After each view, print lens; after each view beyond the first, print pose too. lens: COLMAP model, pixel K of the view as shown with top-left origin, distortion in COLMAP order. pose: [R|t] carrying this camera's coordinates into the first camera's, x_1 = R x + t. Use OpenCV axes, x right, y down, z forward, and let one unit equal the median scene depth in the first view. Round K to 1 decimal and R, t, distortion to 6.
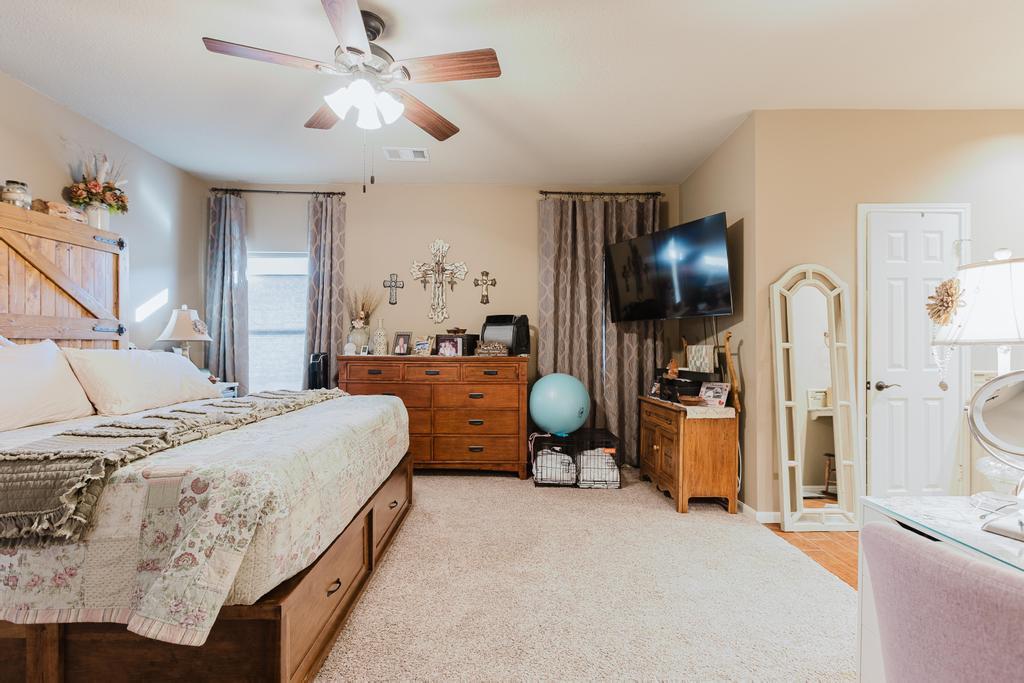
lens RADIAL K [[464.3, 0, 504.6], [0, 464.3, 341.4], [0, 0, 1]] dist [0.003531, -0.001468]
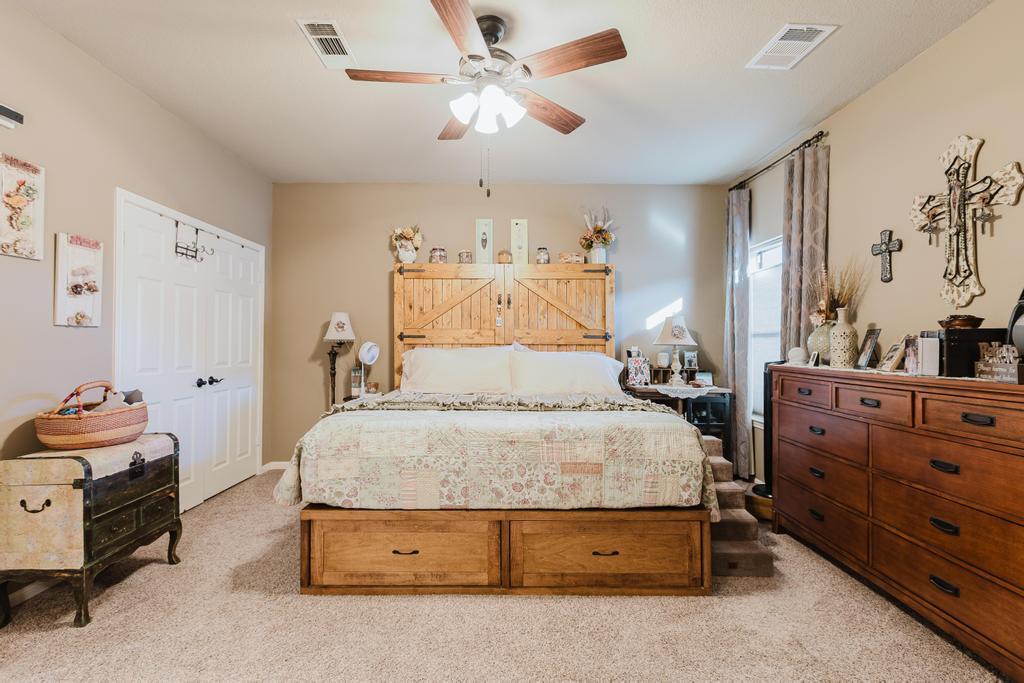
lens RADIAL K [[464.3, 0, 507.5], [0, 464.3, 341.9], [0, 0, 1]] dist [0.003531, -0.001468]
pose [[0.008235, -0.006425, -0.999945, 0.392402], [0.007001, 0.999955, -0.006368, -0.003089], [0.999942, -0.006949, 0.008279, 0.580050]]
